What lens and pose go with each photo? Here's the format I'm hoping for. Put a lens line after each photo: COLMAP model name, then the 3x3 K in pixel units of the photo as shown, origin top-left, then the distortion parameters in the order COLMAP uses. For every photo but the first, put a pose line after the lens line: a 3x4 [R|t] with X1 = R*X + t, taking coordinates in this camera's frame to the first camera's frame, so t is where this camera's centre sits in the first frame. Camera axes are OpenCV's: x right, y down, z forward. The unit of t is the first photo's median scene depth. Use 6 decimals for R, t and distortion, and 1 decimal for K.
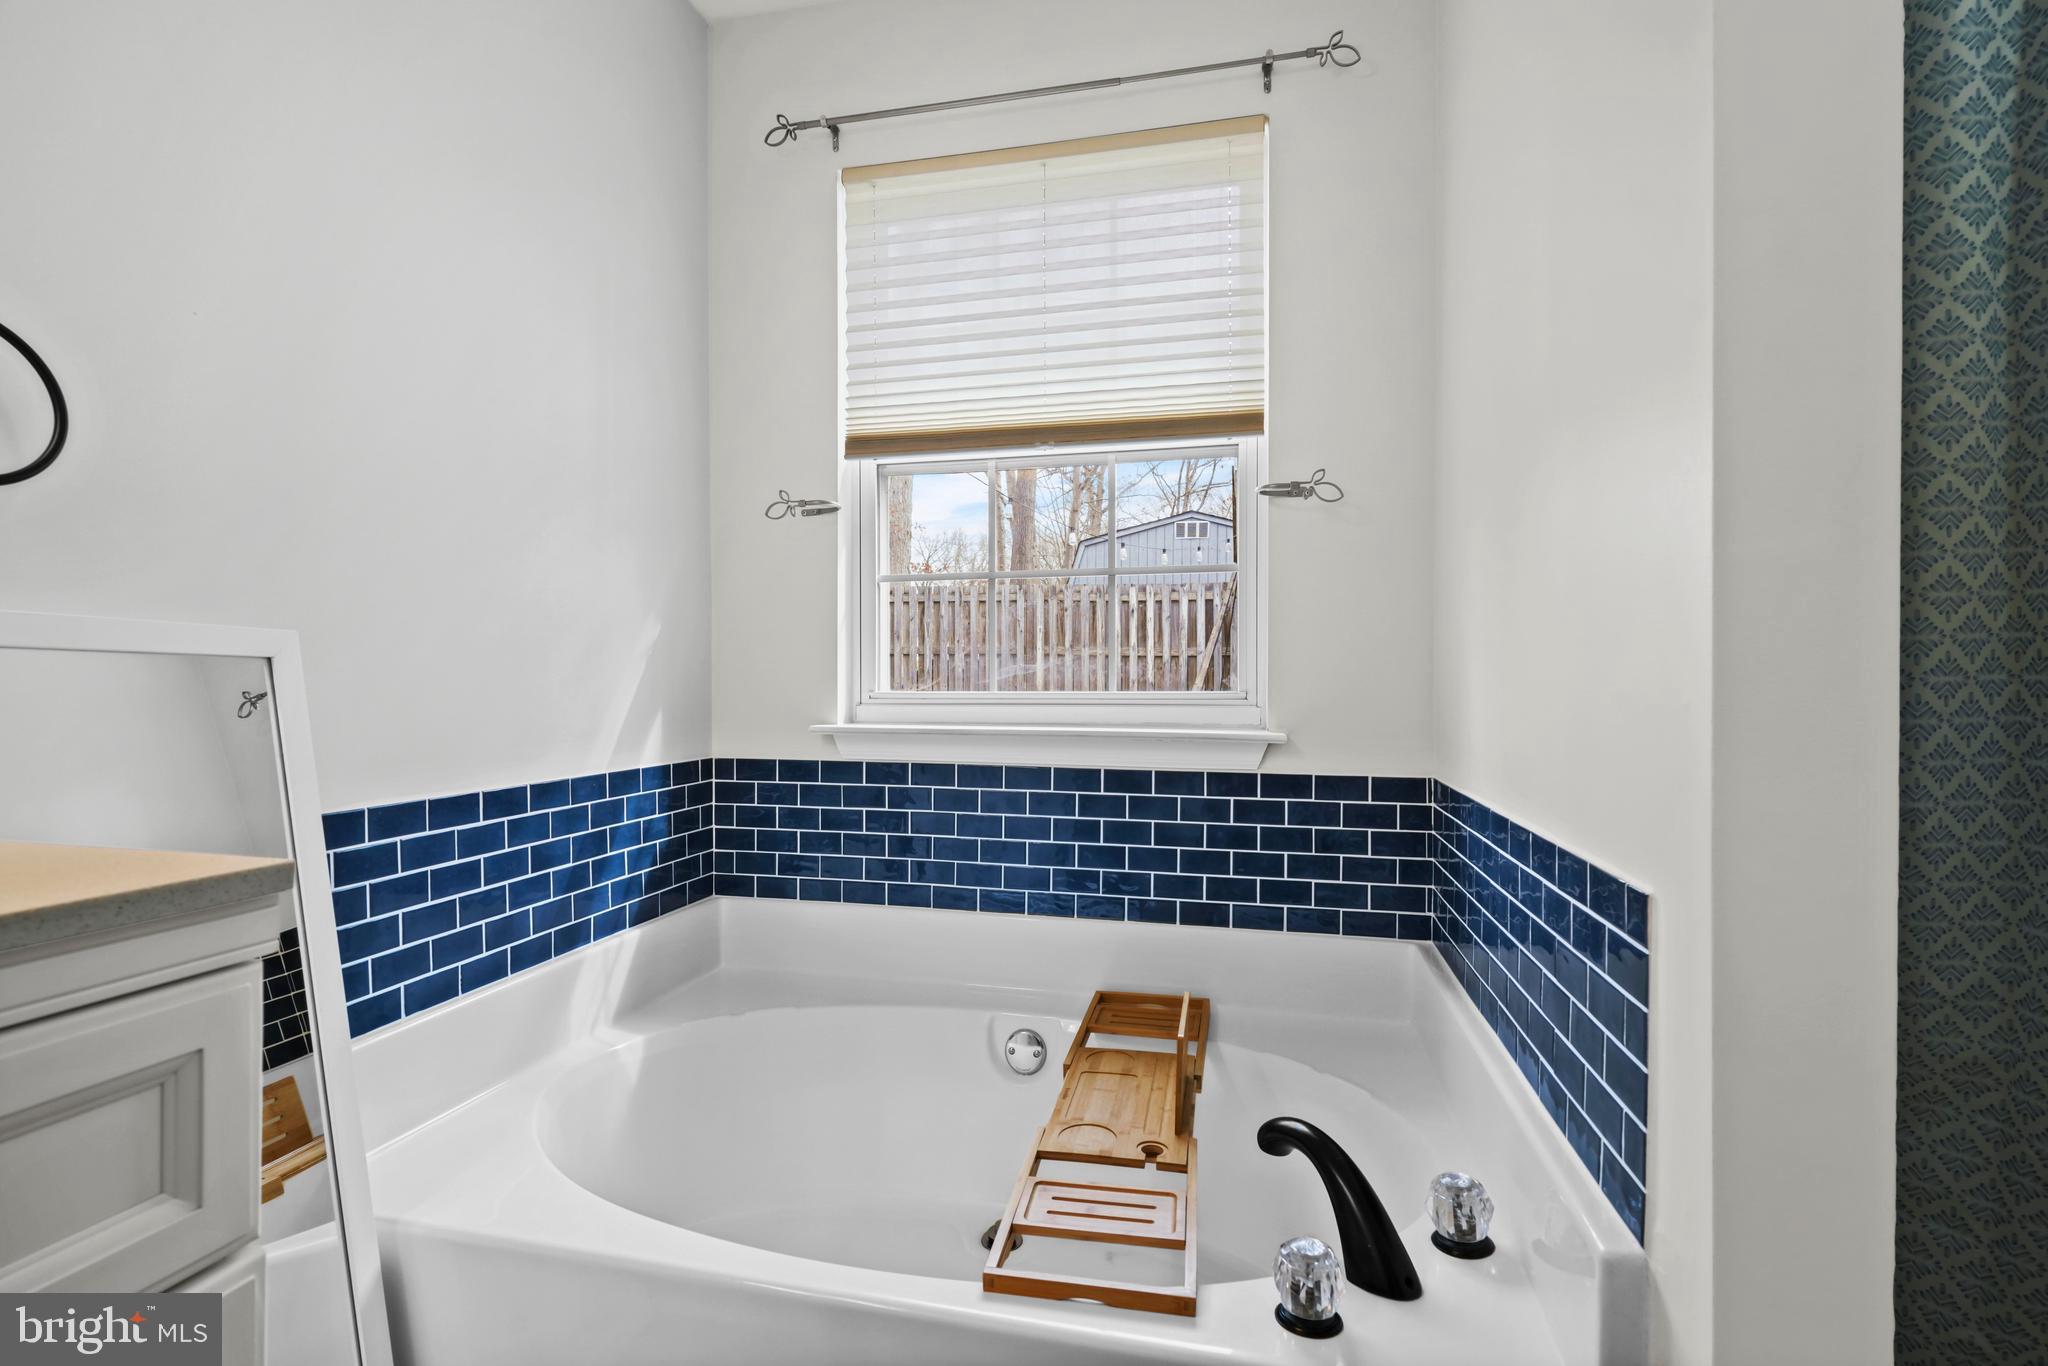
lens RADIAL K [[1003.6, 0, 1050.9], [0, 1003.6, 670.5], [0, 0, 1]] dist [-0.001848, -0.000492]
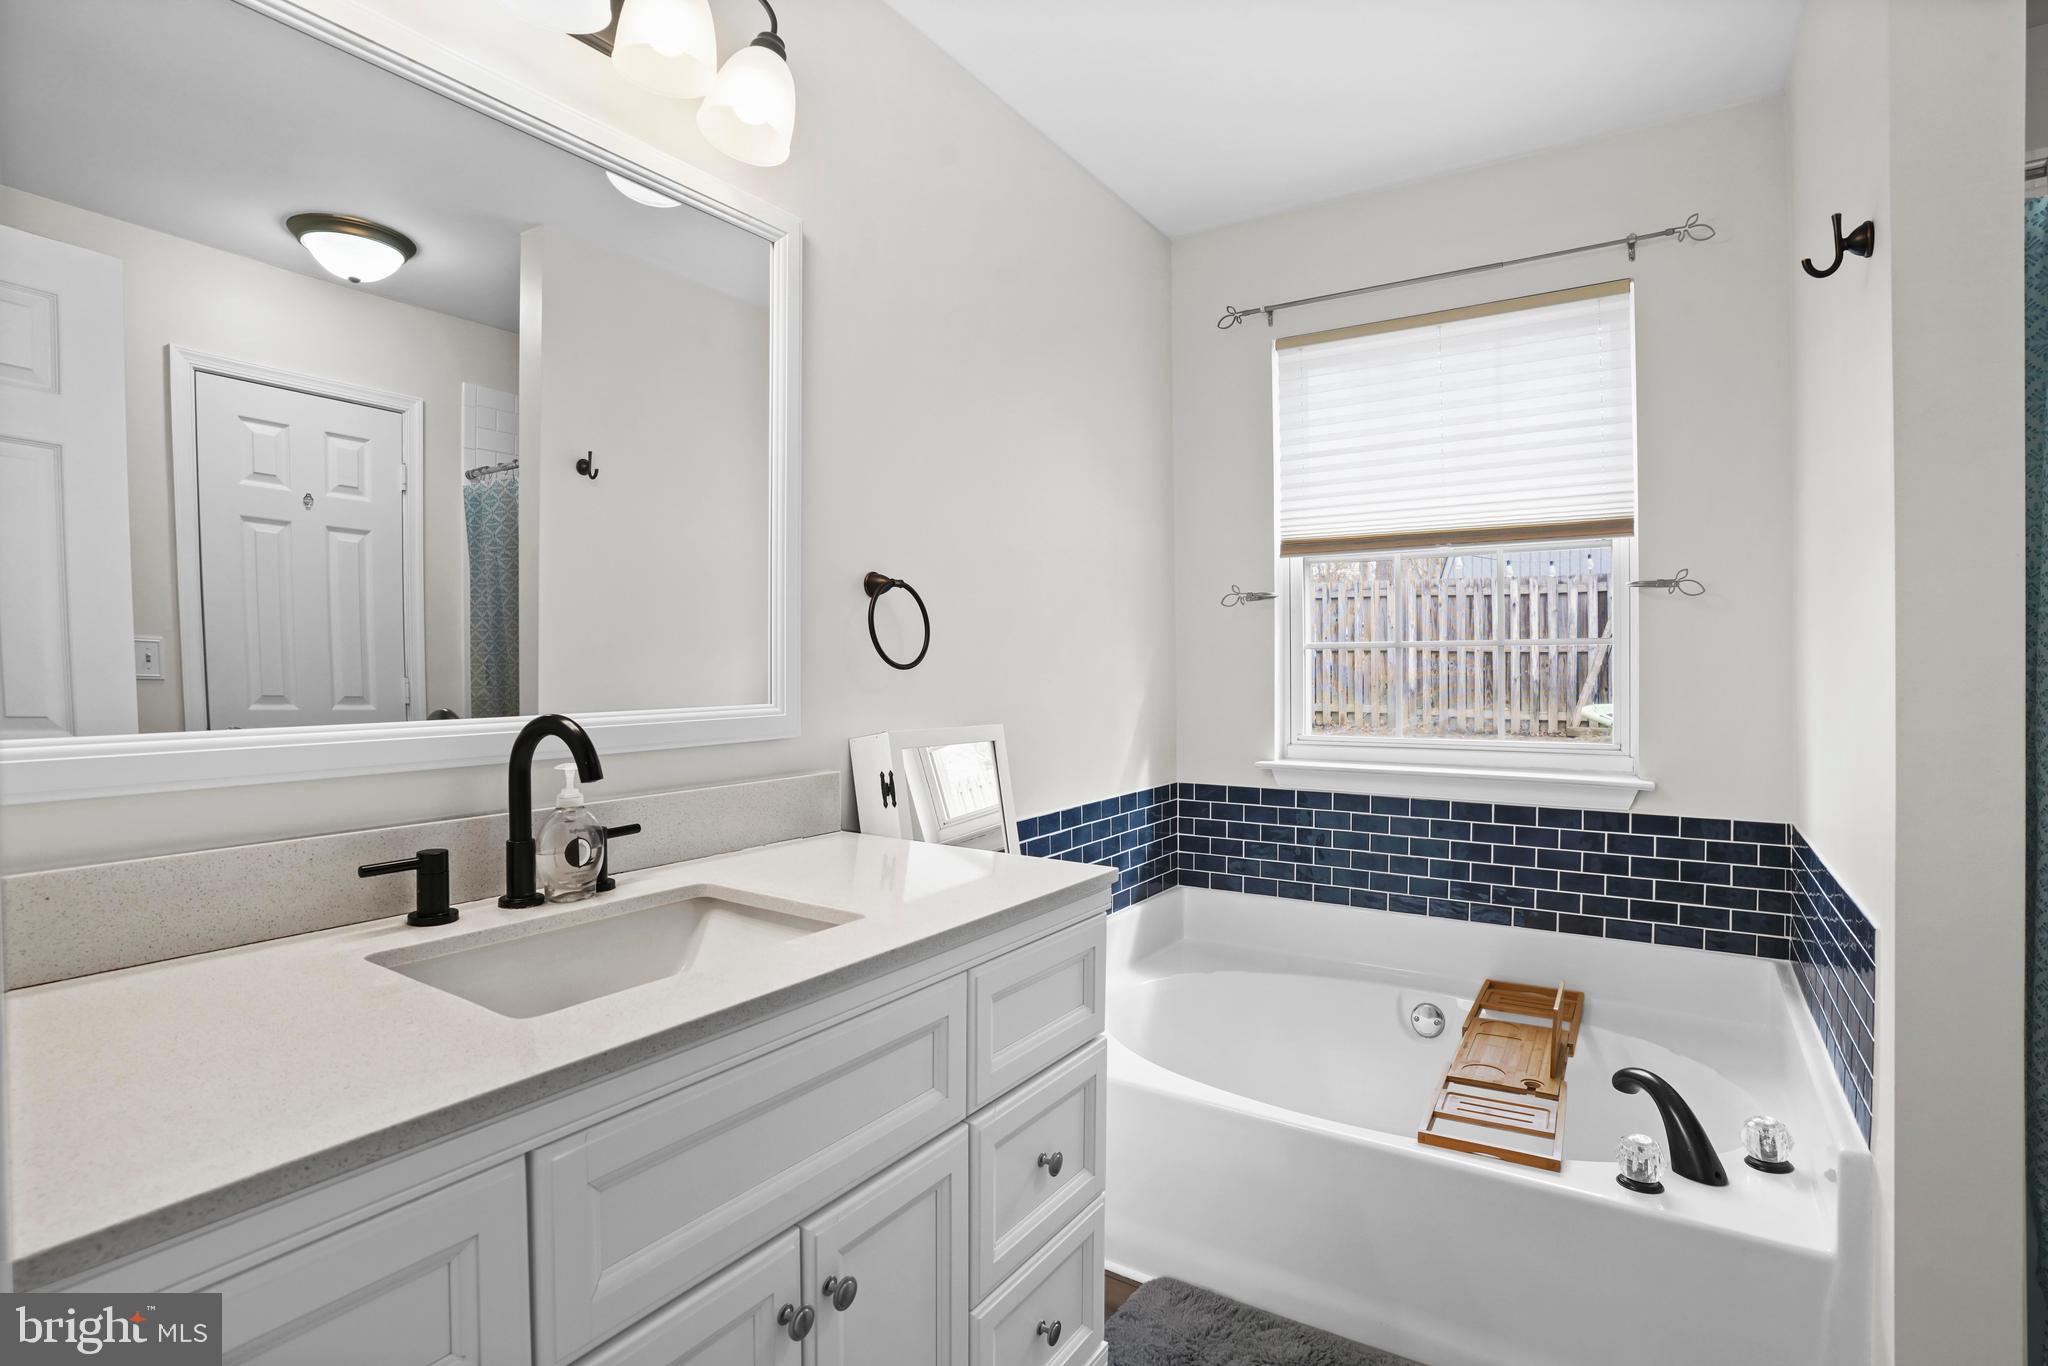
lens RADIAL K [[1025.1, 0, 1030.8], [0, 1025.1, 675.0], [0, 0, 1]] dist [-0.091299, 0.048595]
pose [[0.933769, -0.003569, -0.357858, -0.038212], [0.009540, 0.999843, 0.014922, -0.088689], [0.357749, -0.017348, 0.933657, -0.379732]]
